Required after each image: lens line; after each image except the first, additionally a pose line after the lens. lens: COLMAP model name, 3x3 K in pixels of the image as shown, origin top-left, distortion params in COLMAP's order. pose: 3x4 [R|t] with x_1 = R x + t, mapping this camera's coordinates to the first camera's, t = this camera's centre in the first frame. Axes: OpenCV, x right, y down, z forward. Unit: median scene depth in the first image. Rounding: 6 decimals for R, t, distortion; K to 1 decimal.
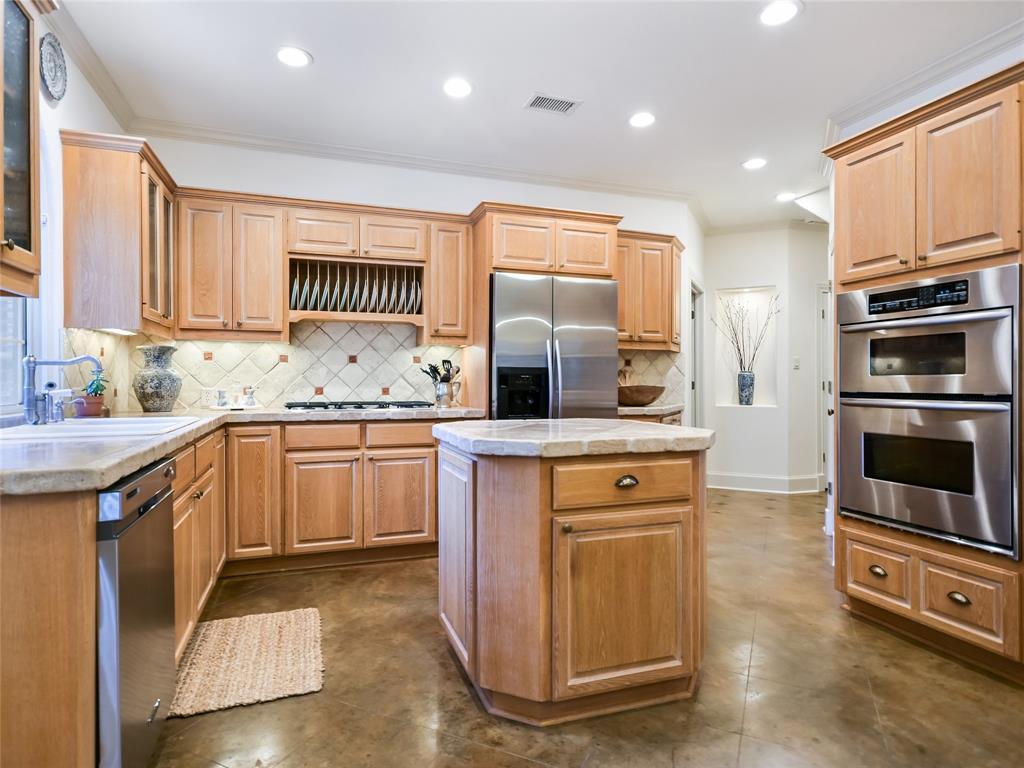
lens RADIAL K [[570.8, 0, 516.3], [0, 570.8, 380.9], [0, 0, 1]] dist [0.004937, -0.000600]
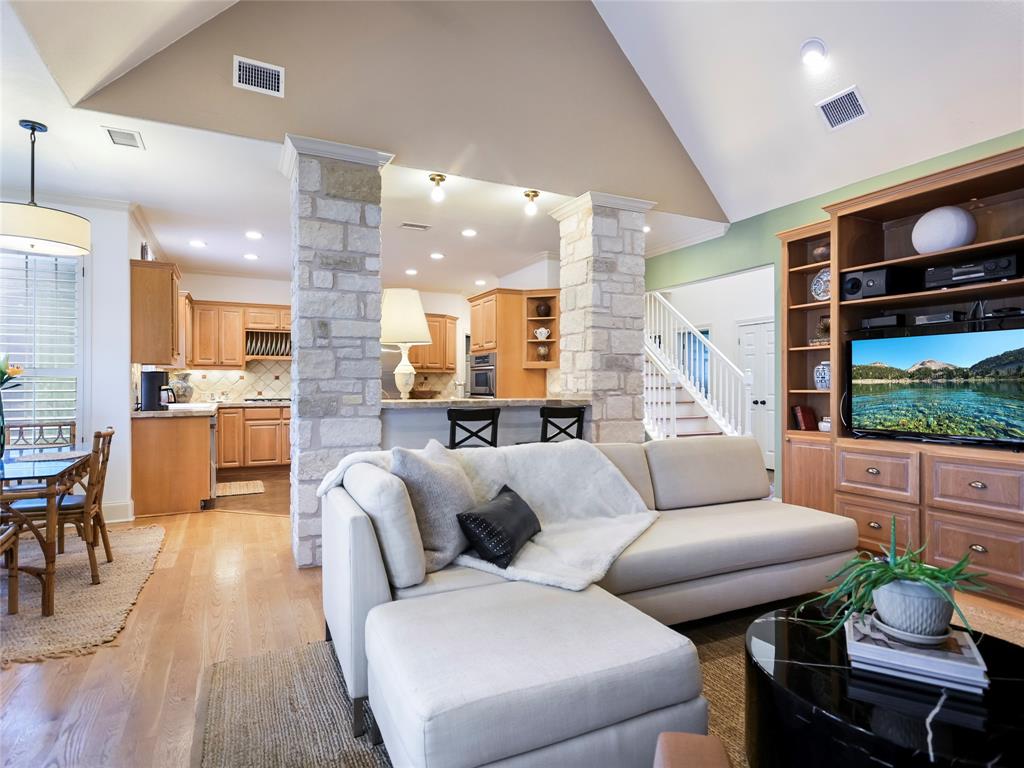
lens RADIAL K [[546.4, 0, 513.7], [0, 546.4, 383.4], [0, 0, 1]] dist [0.003995, -0.000462]
pose [[0.992786, -0.001517, 0.119887, 0.345258], [0.001957, 0.999992, -0.003555, -0.010225], [-0.119881, 0.003764, 0.992781, -1.126259]]
